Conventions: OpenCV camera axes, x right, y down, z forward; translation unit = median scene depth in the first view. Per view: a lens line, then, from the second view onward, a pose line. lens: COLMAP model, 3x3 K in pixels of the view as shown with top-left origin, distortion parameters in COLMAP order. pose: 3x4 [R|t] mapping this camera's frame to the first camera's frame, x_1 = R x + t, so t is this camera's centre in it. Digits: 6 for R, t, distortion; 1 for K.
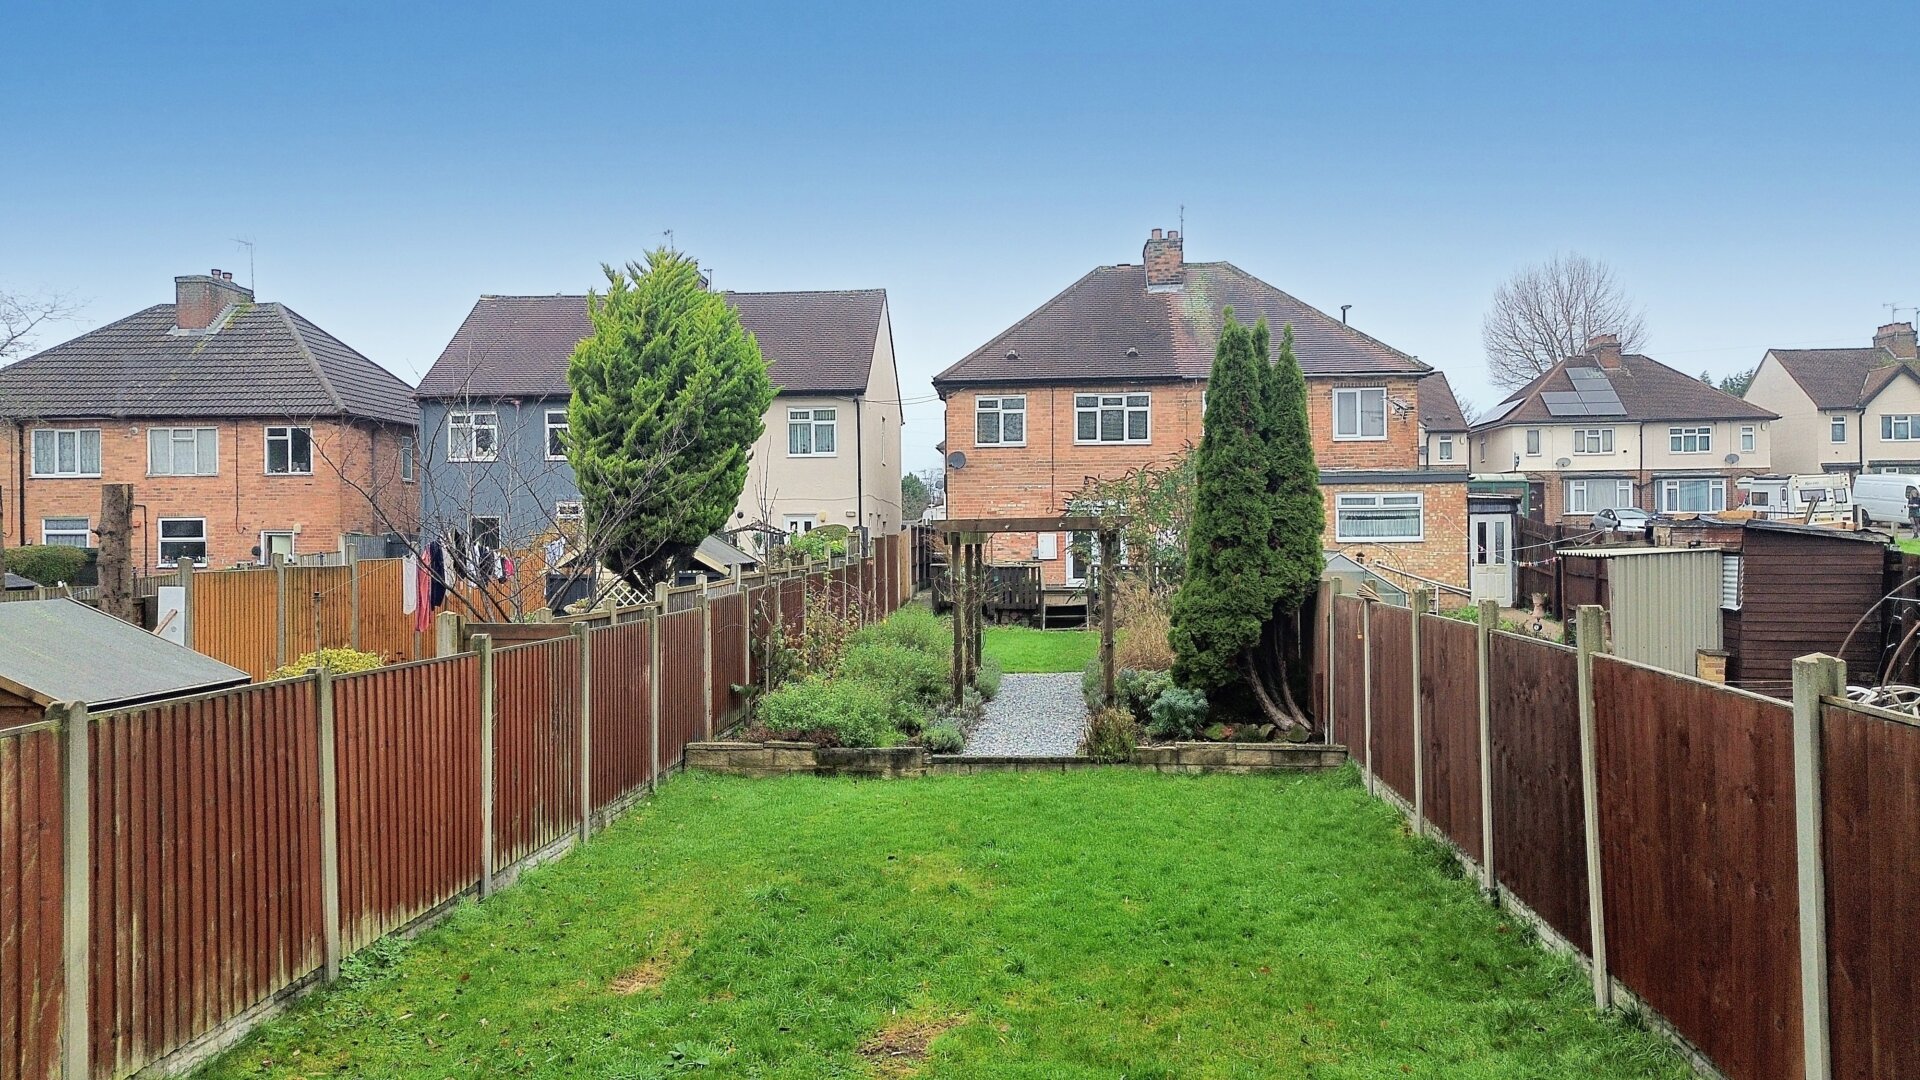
lens RADIAL K [[1365.0, 0, 960.0], [0, 1365.0, 540.0], [0, 0, 1]] dist [0.100693, -0.100664]
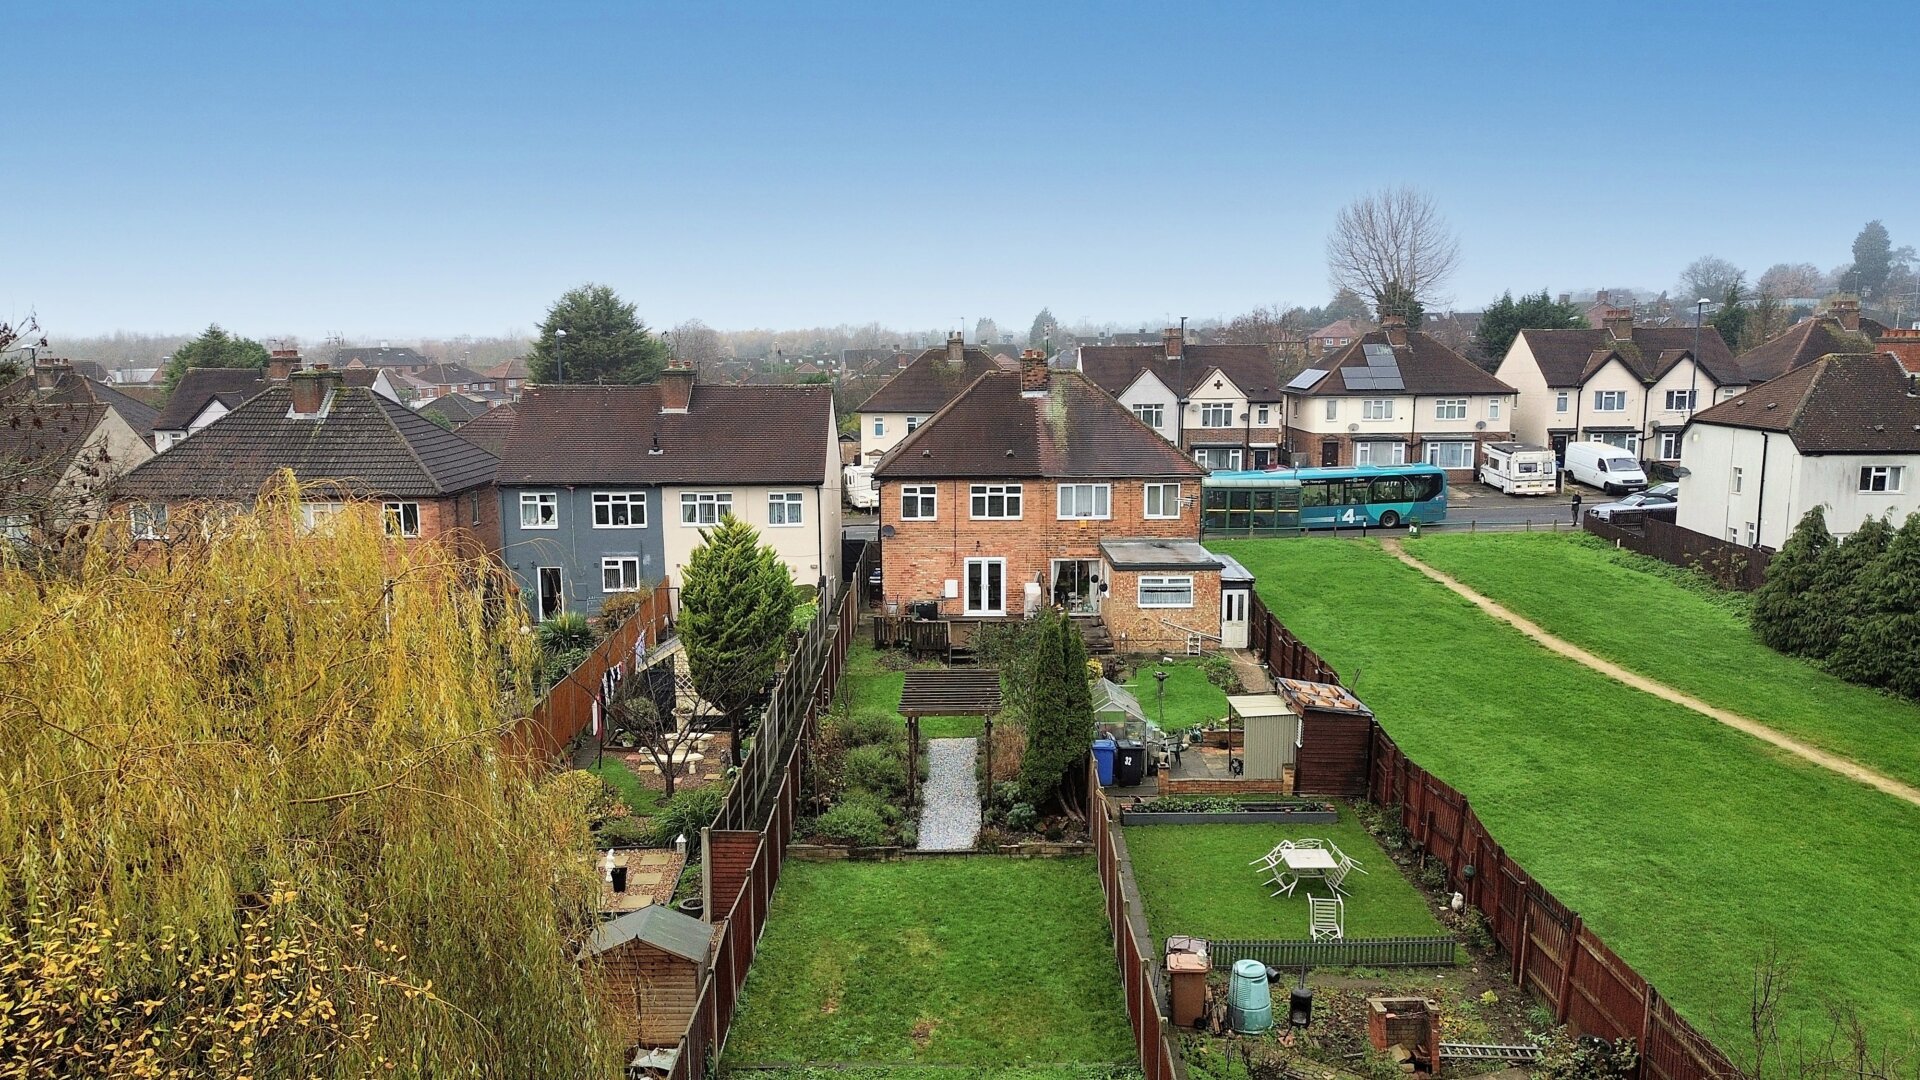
lens RADIAL K [[1368.2, 0, 964.1], [0, 1368.2, 538.7], [0, 0, 1]] dist [0.191823, -0.418807]
pose [[0.996600, -0.007716, 0.082036, -0.041477], [-0.004507, 0.989011, 0.147776, -0.263619], [-0.082274, -0.147643, 0.985613, -0.431489]]
